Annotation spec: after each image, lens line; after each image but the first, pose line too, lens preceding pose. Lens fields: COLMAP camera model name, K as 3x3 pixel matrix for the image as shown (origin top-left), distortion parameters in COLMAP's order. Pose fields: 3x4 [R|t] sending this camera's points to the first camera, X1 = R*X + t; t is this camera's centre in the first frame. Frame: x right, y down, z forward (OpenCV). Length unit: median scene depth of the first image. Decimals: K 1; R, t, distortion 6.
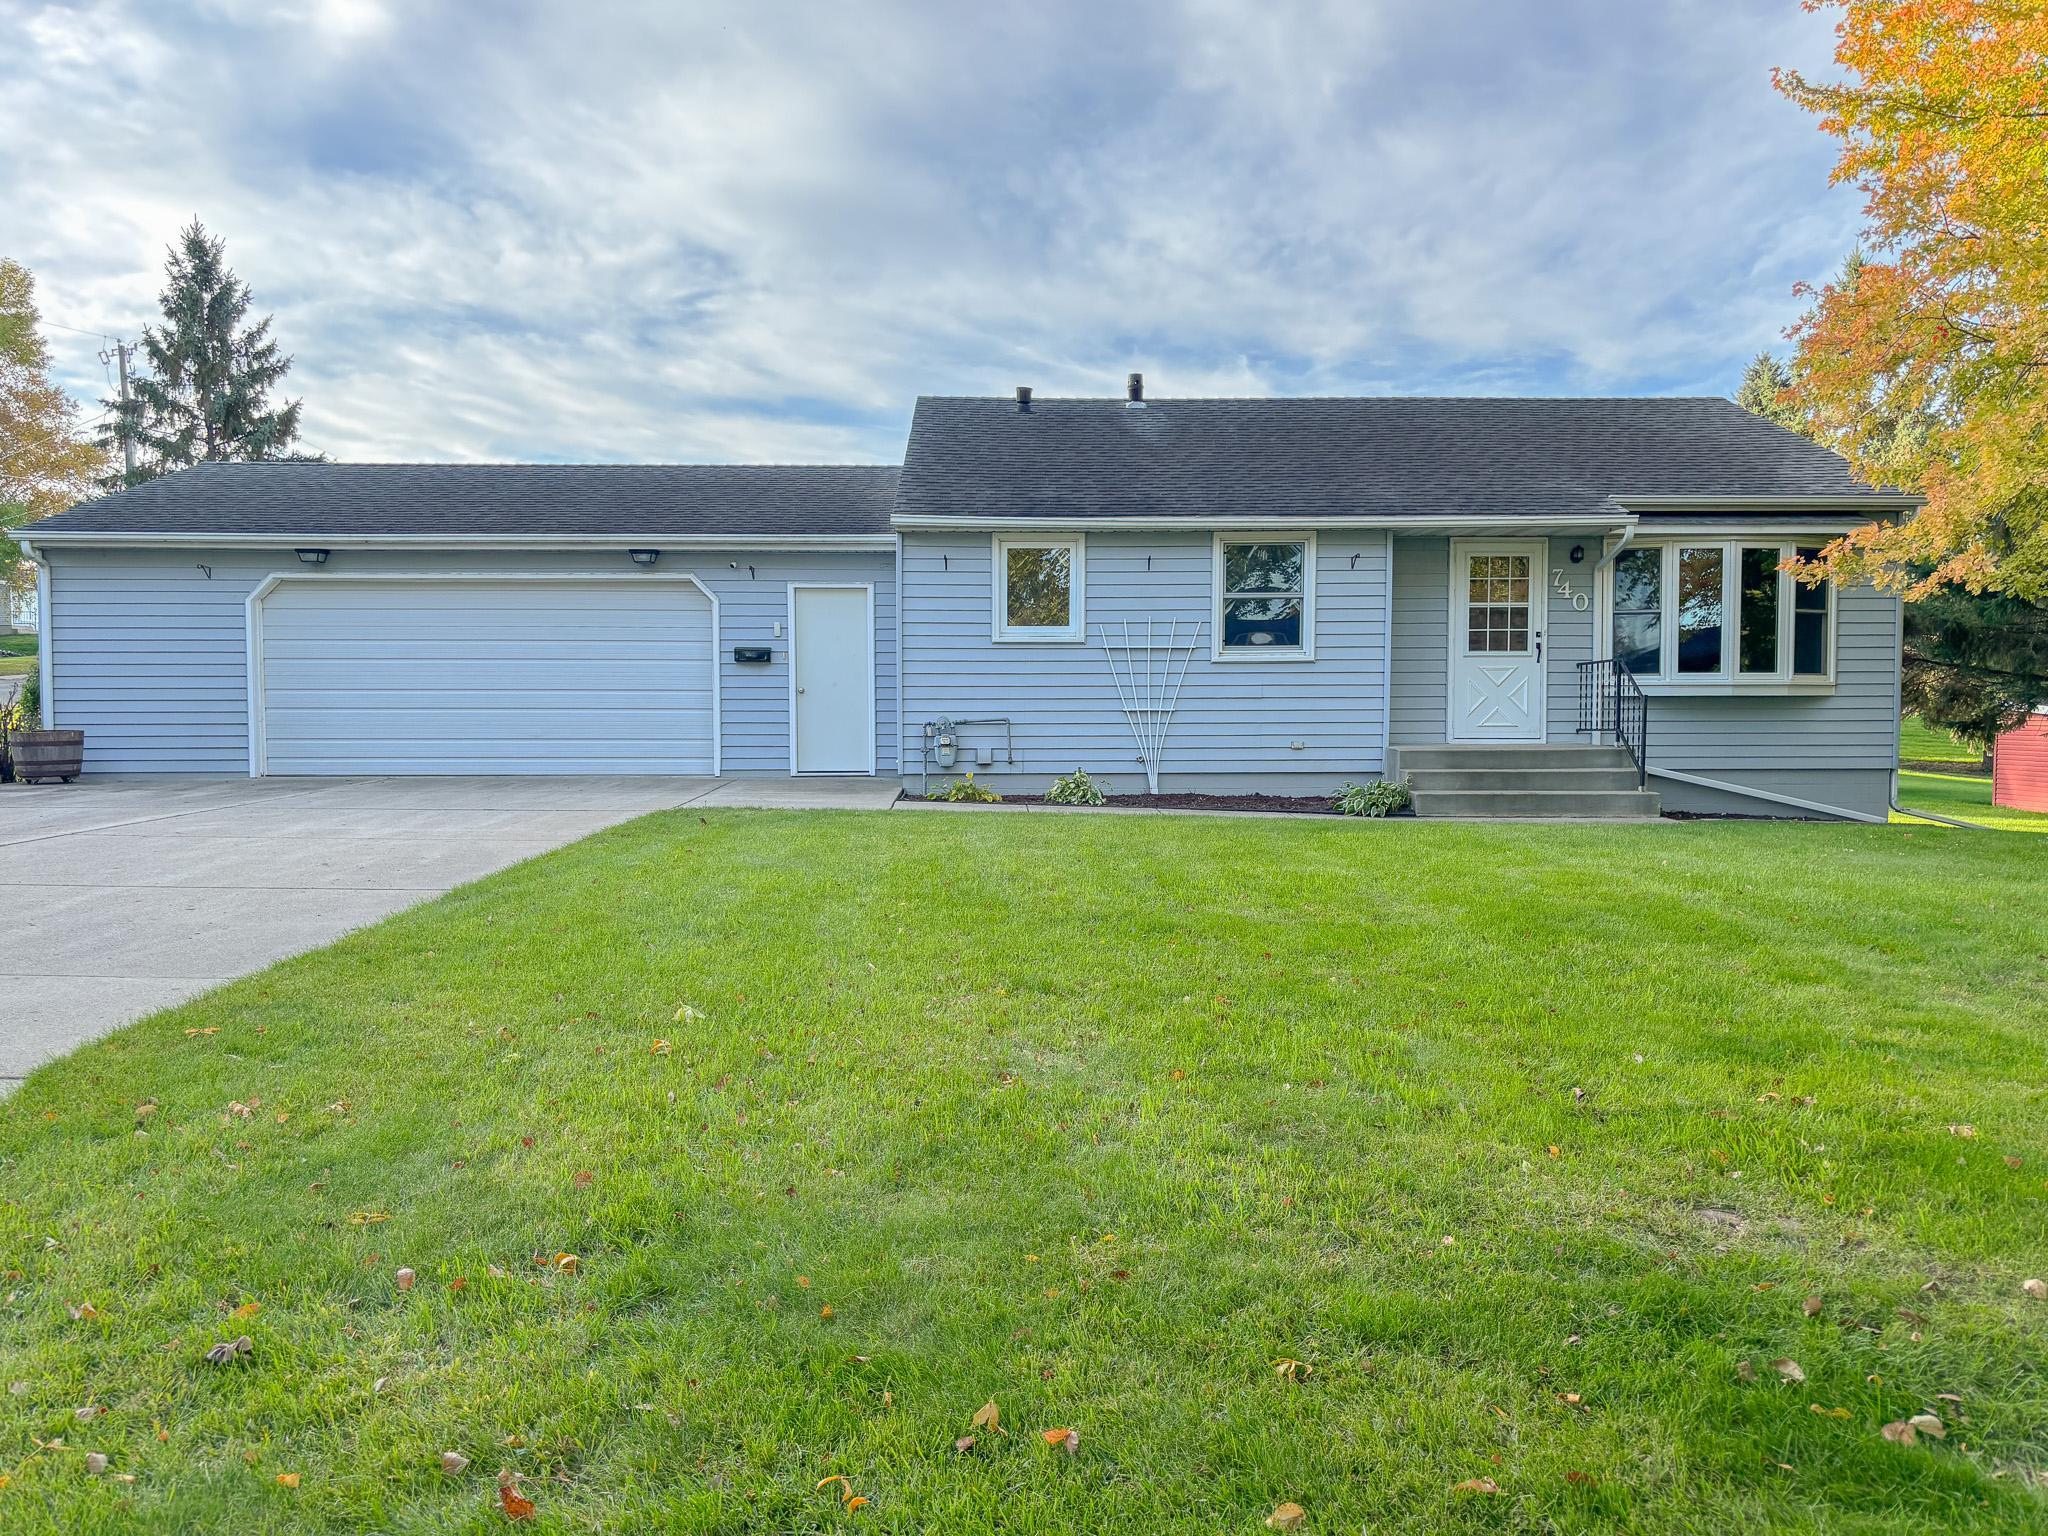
lens RADIAL K [[1595.7, 0, 1073.3], [0, 1595.7, 766.2], [0, 0, 1]] dist [0.052981, -0.054262]
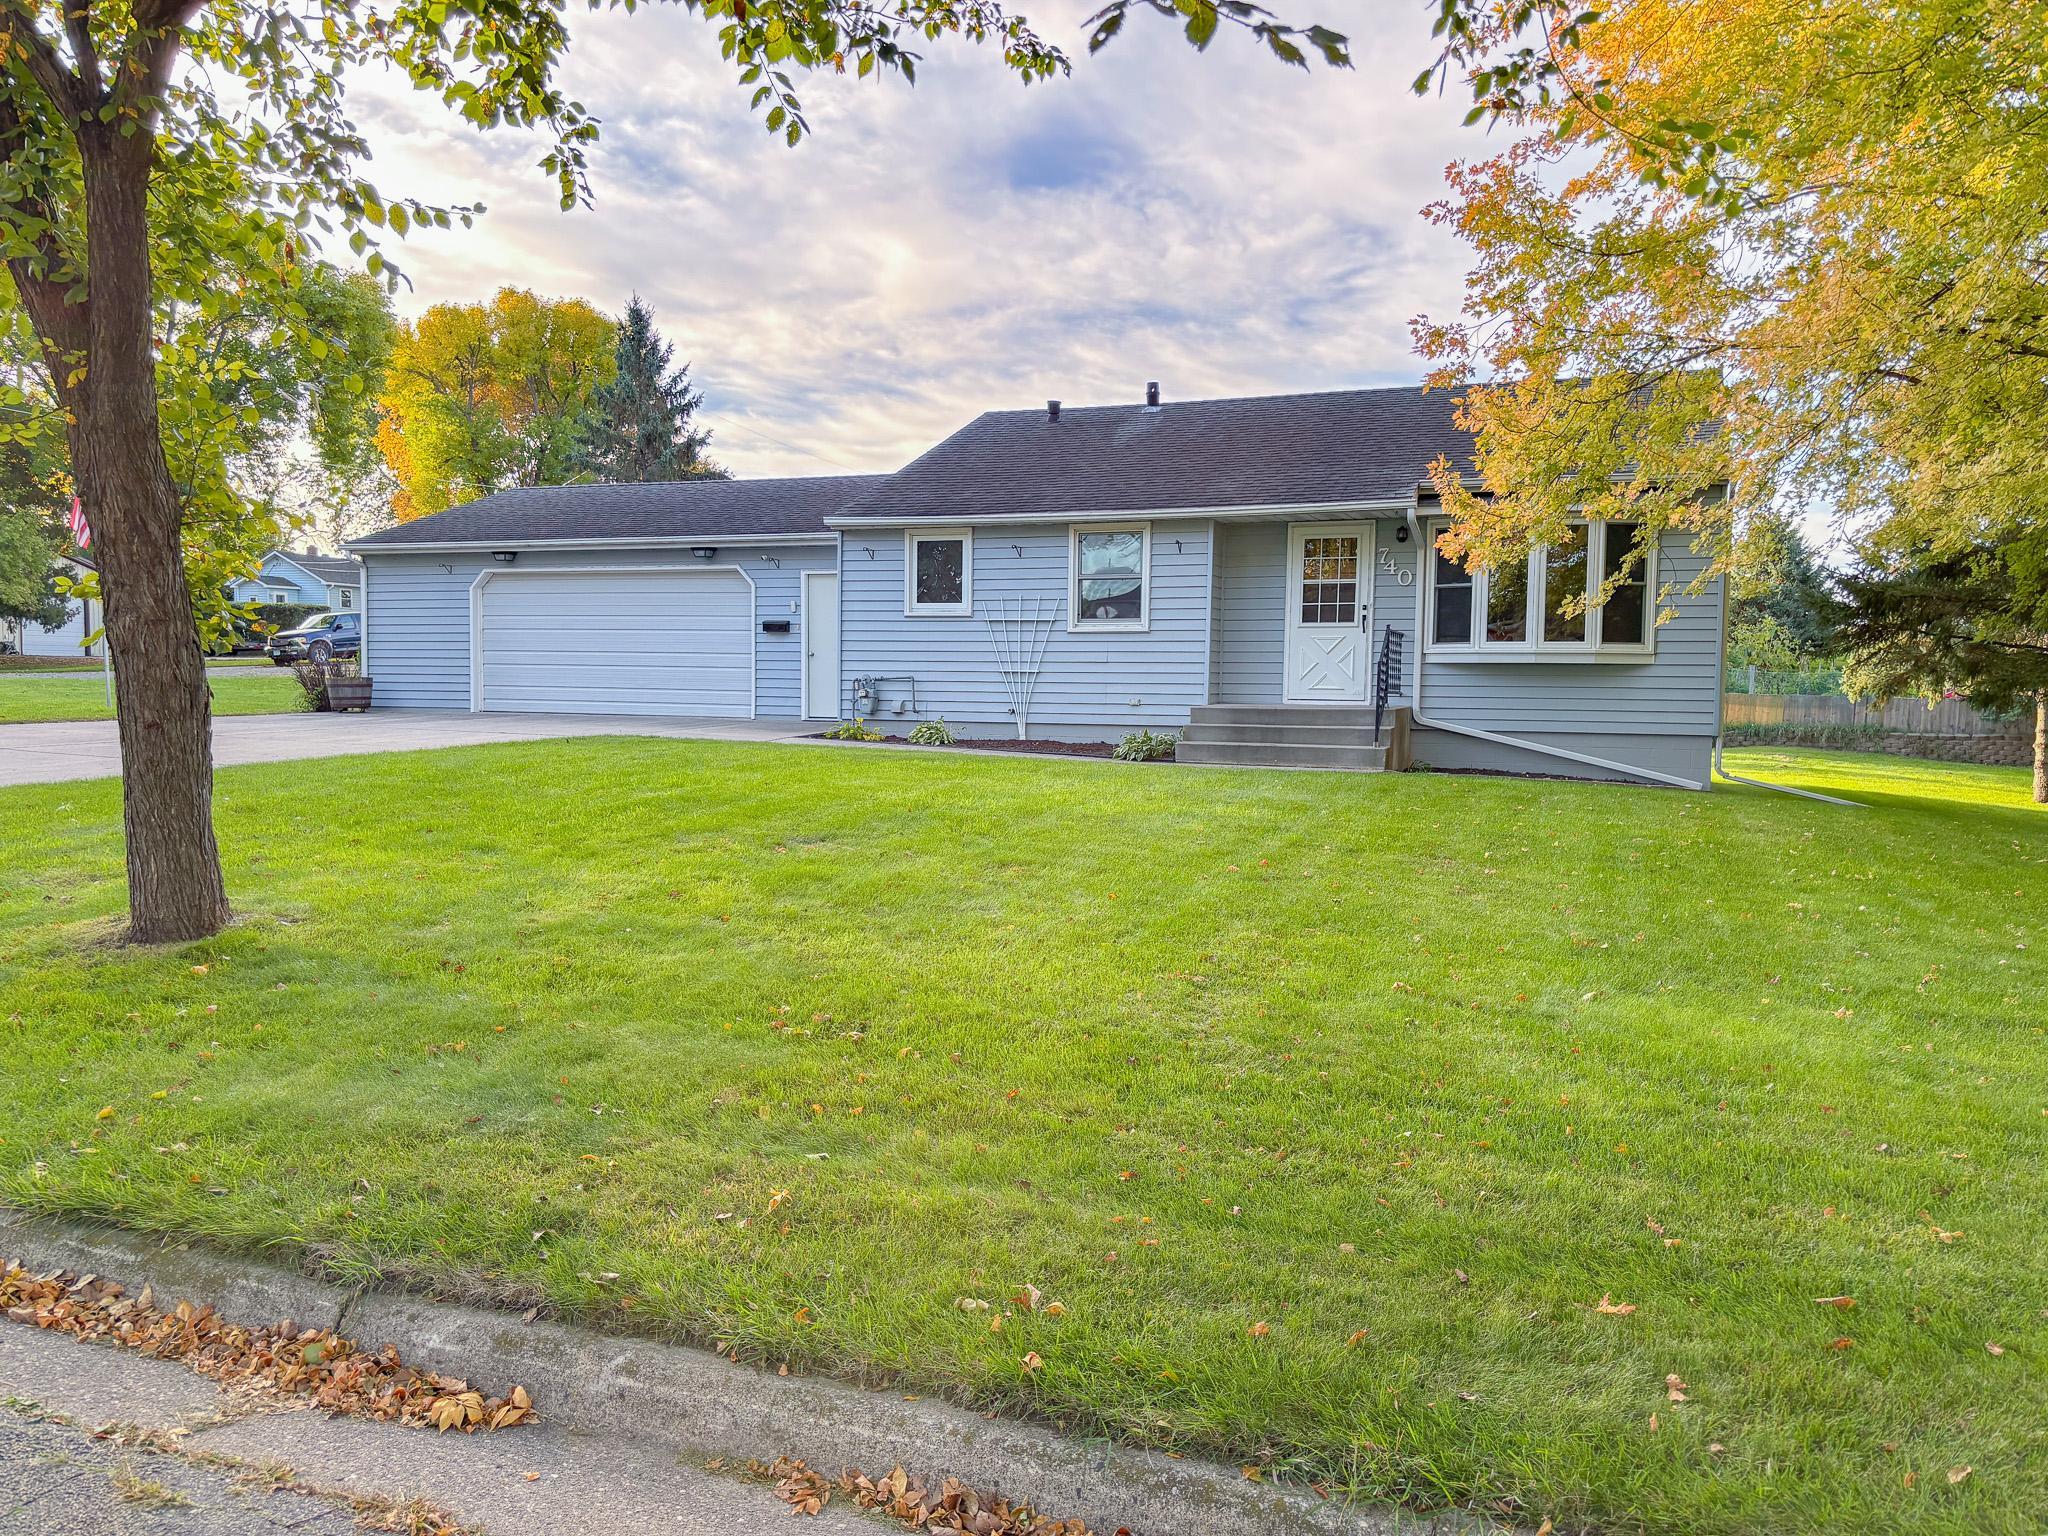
lens RADIAL K [[1595.7, 0, 1073.3], [0, 1595.7, 766.2], [0, 0, 1]] dist [0.052981, -0.054262]
pose [[0.920575, 0.033163, -0.389155, 0.540754], [-0.026539, 0.999397, 0.022388, 0.008725], [0.389663, -0.010282, 0.920900, -0.106751]]
